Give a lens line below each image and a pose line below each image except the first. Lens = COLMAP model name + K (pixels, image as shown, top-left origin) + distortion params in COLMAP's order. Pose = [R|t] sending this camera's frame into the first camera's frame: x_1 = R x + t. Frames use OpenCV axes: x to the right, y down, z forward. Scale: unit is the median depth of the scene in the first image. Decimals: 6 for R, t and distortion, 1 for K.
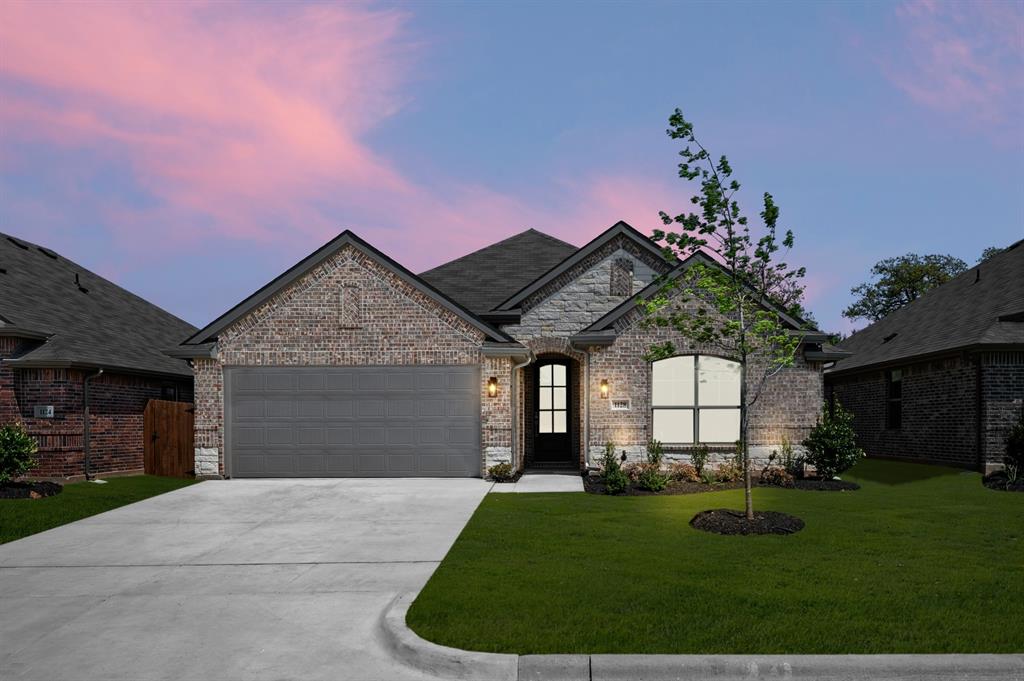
lens RADIAL K [[512.4, 0, 512.0], [0, 512.4, 372.9], [0, 0, 1]] dist [-0.000206, 0.000034]
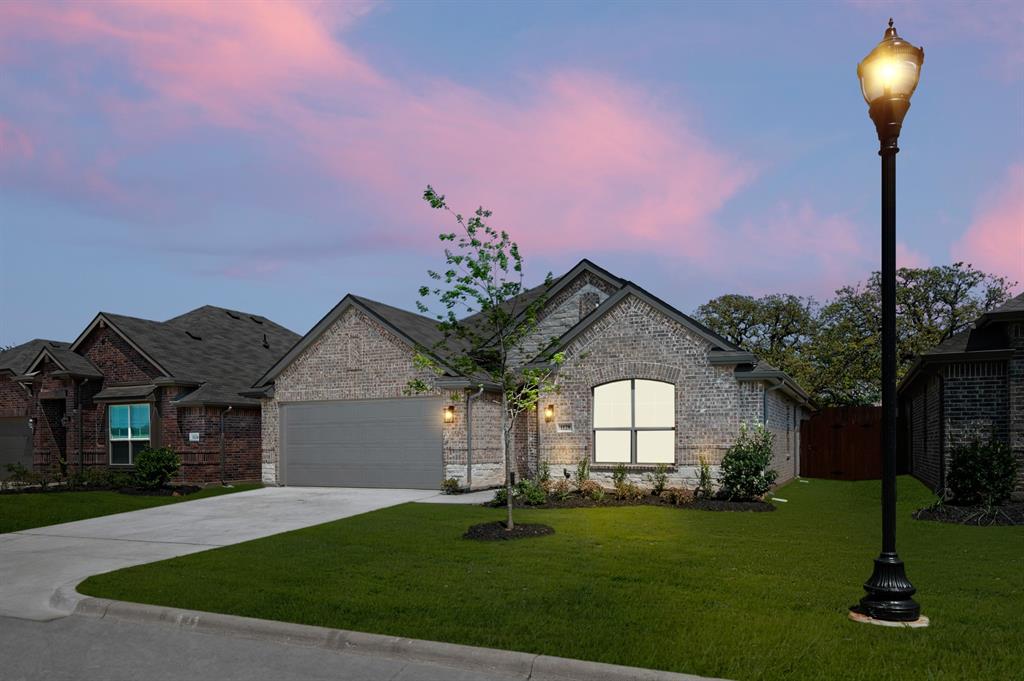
lens RADIAL K [[468.0, 0, 512.5], [0, 468.0, 392.0], [0, 0, 1]] dist [-0.000487, -0.000071]
pose [[0.956735, -0.035122, -0.288834, 0.397711], [0.032255, 0.999372, -0.014682, -0.003088], [0.289168, 0.004731, 0.957267, 0.000427]]
